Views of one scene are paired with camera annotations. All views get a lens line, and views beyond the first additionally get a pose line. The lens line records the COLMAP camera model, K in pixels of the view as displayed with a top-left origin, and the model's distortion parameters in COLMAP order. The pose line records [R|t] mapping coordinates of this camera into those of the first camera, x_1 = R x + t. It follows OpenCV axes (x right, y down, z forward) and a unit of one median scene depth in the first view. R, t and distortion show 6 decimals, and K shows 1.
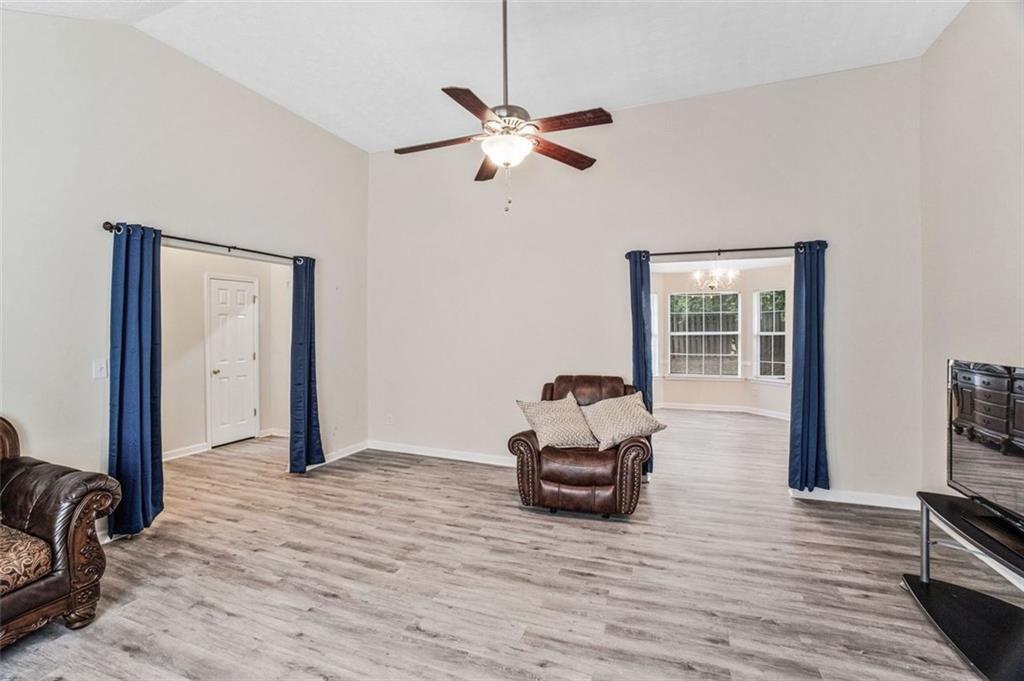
lens RADIAL K [[455.2, 0, 504.8], [0, 455.2, 332.7], [0, 0, 1]] dist [-0.052173, 0.015933]
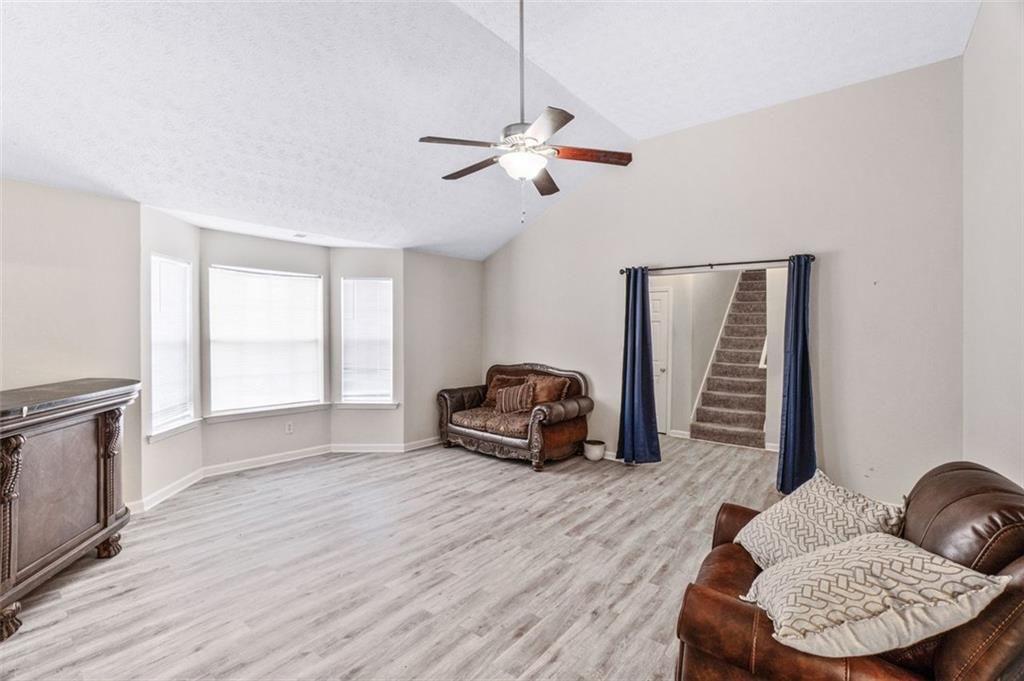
lens RADIAL K [[455.2, 0, 494.1], [0, 455.2, 332.3], [0, 0, 1]] dist [-0.052173, 0.015933]
pose [[-0.318720, -0.003890, -0.947841, 0.890155], [-0.018032, 0.999835, 0.001960, -0.006855], [0.947677, 0.017716, -0.318738, 1.104556]]
